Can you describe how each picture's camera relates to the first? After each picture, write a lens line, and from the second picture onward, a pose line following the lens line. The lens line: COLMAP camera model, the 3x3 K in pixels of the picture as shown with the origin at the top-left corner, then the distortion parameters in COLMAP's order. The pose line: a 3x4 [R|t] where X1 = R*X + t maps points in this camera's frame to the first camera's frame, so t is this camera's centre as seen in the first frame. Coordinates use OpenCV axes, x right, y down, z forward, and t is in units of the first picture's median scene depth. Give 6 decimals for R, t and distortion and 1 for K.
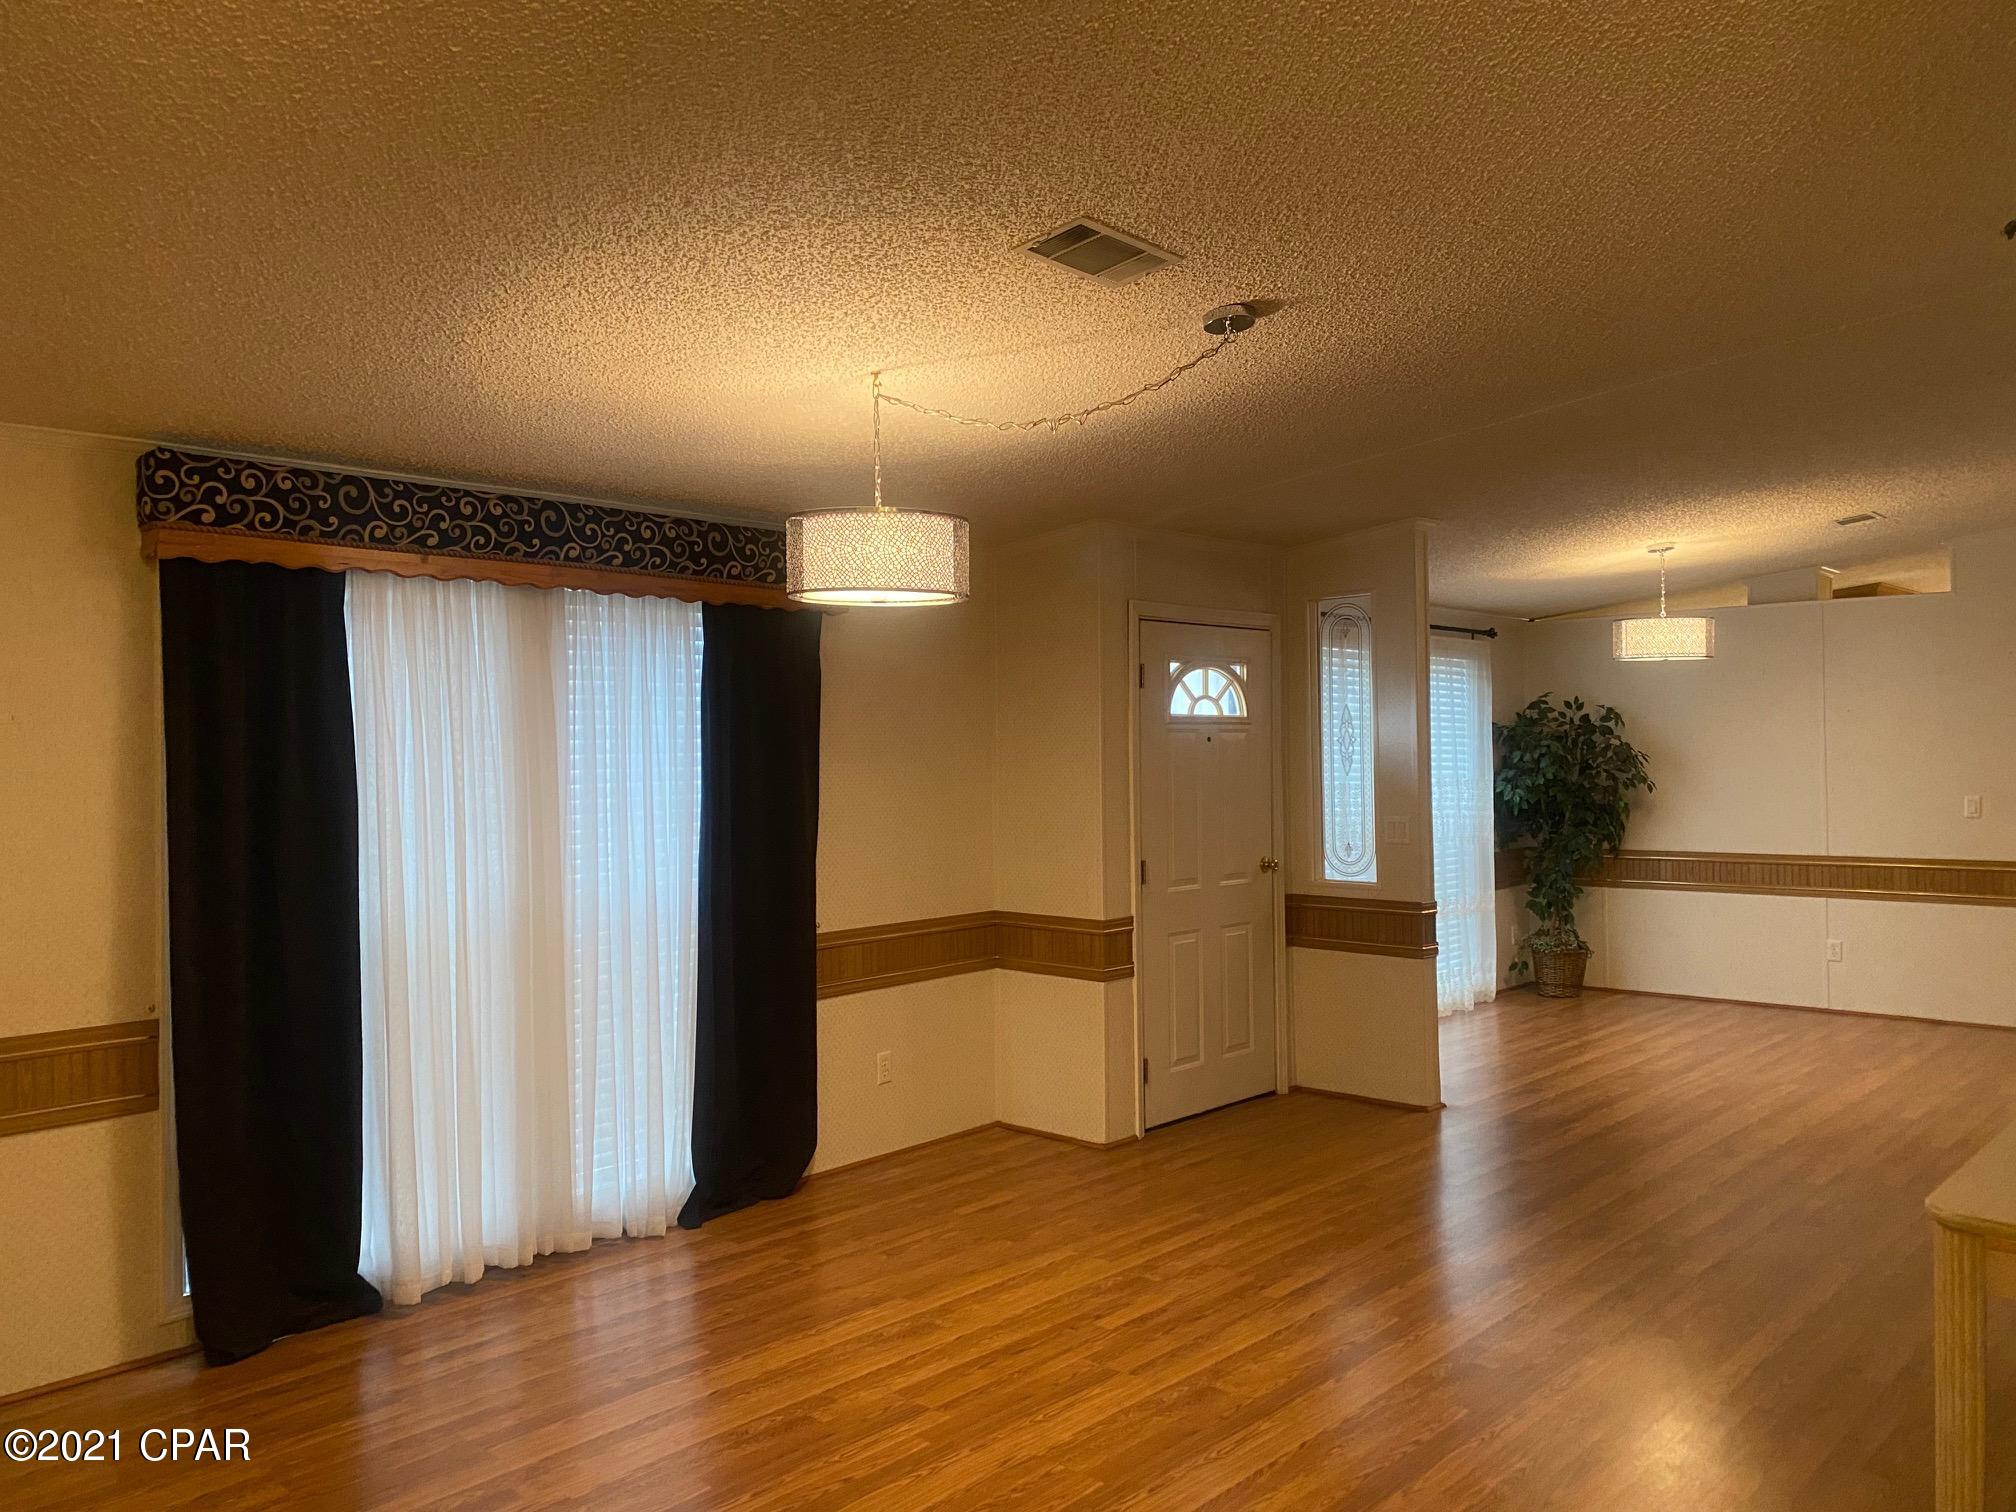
lens RADIAL K [[1550.1, 0, 994.9], [0, 1550.1, 761.2], [0, 0, 1]] dist [0.081047, -0.096987]
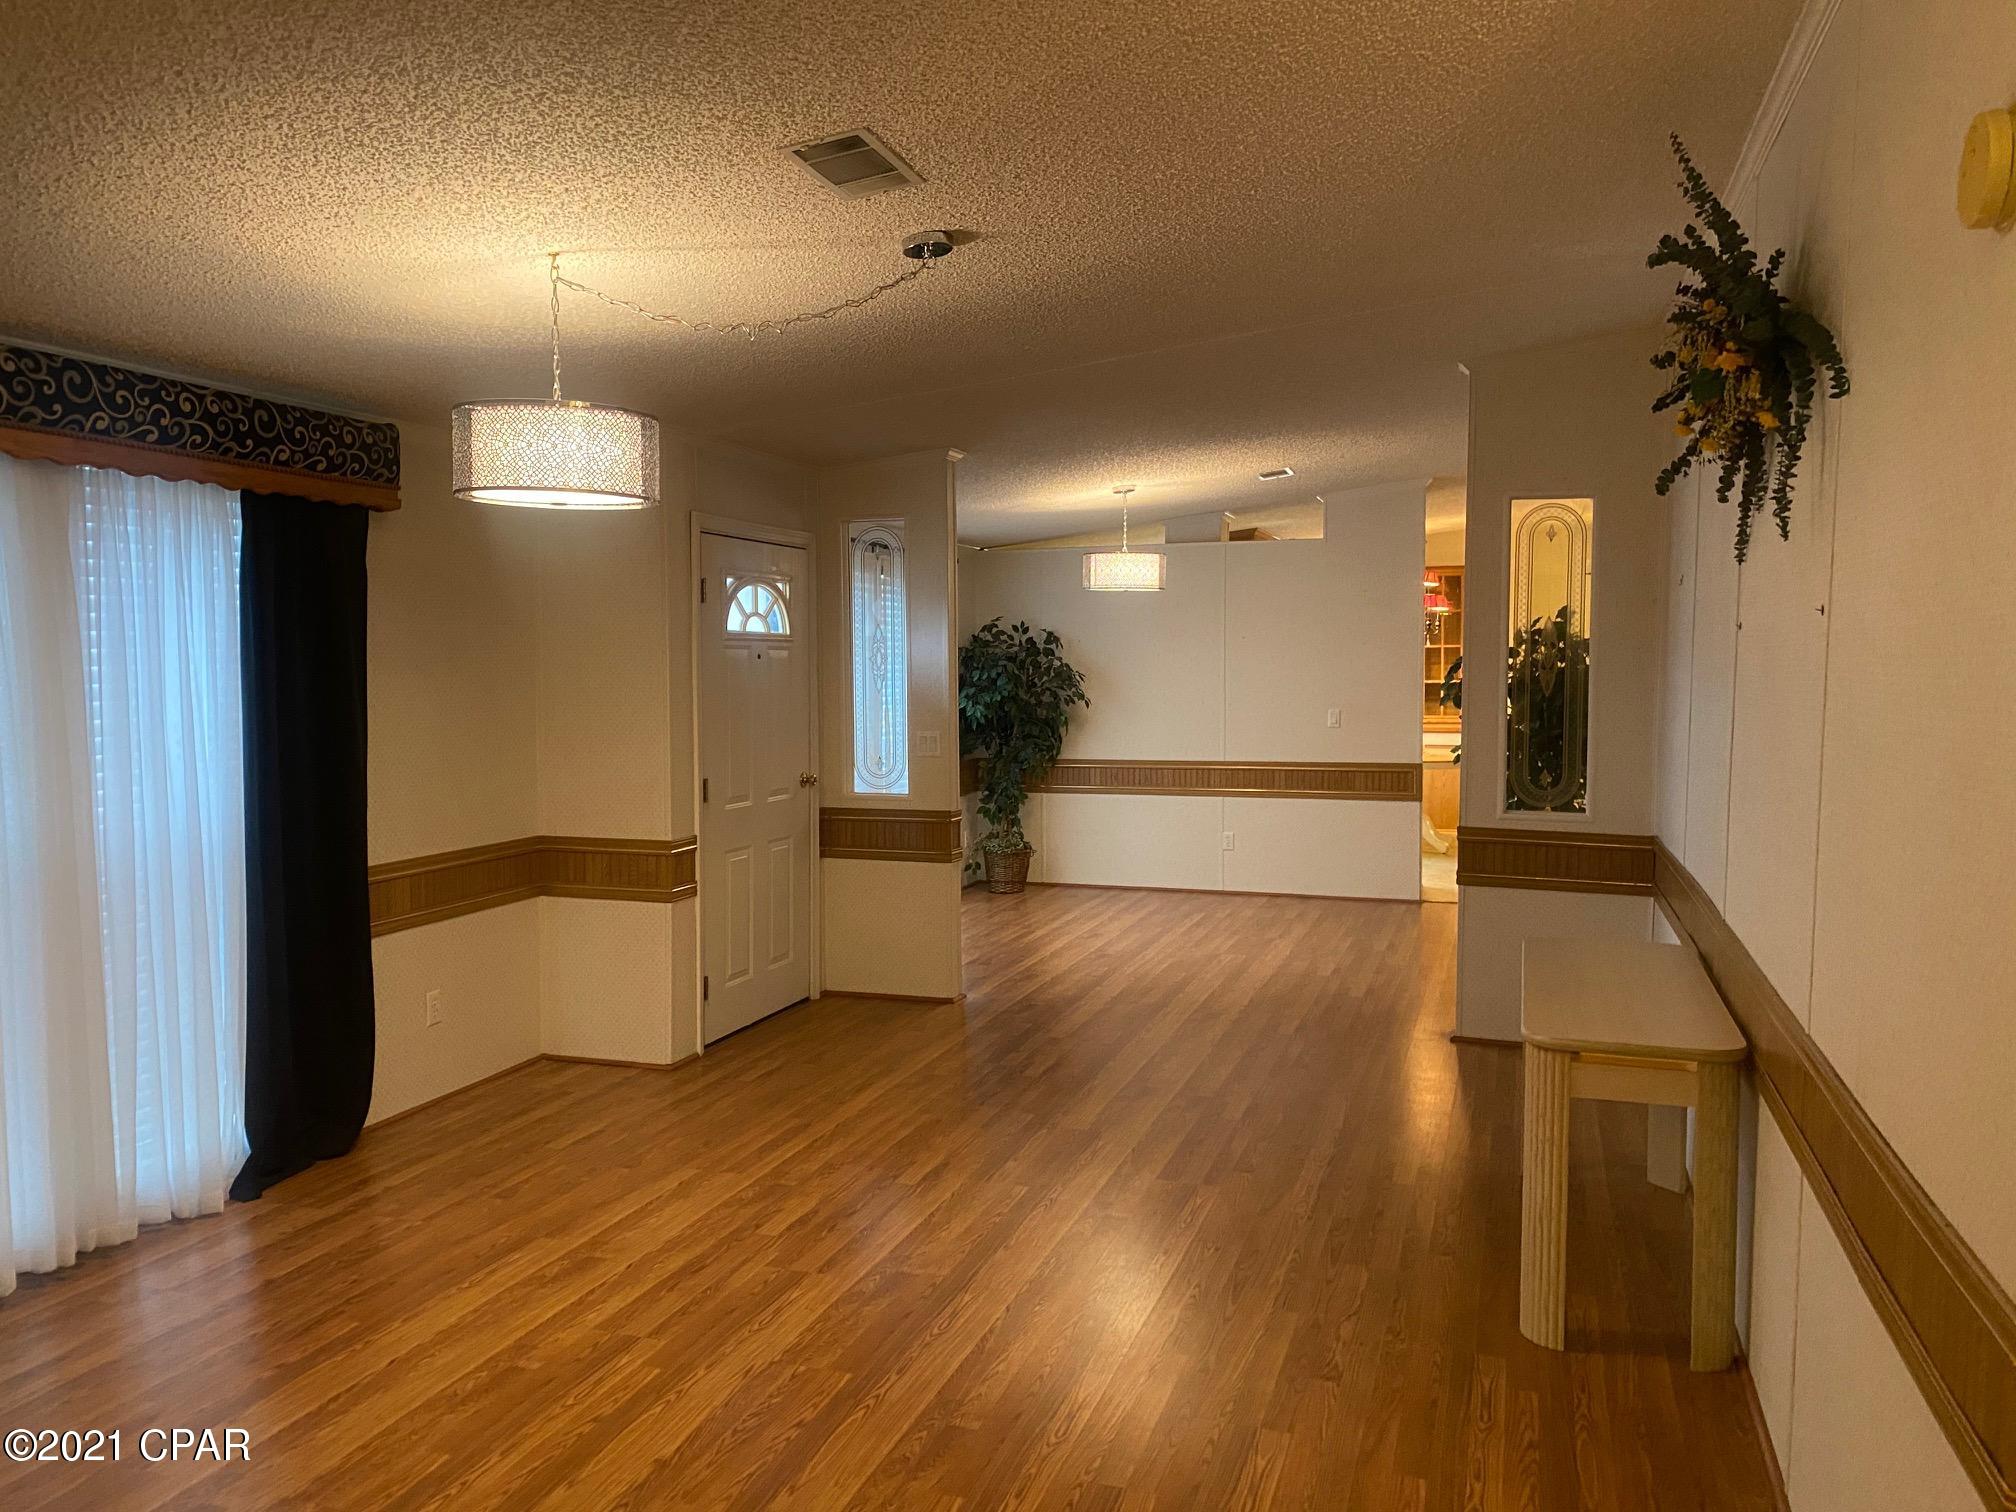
lens RADIAL K [[1550.1, 0, 994.9], [0, 1550.1, 756.6], [0, 0, 1]] dist [0.081047, -0.096987]
pose [[0.912690, -0.016115, 0.408335, -0.164904], [-0.004343, 0.998783, 0.049126, 0.000960], [-0.408630, -0.046610, 0.911509, 0.023494]]
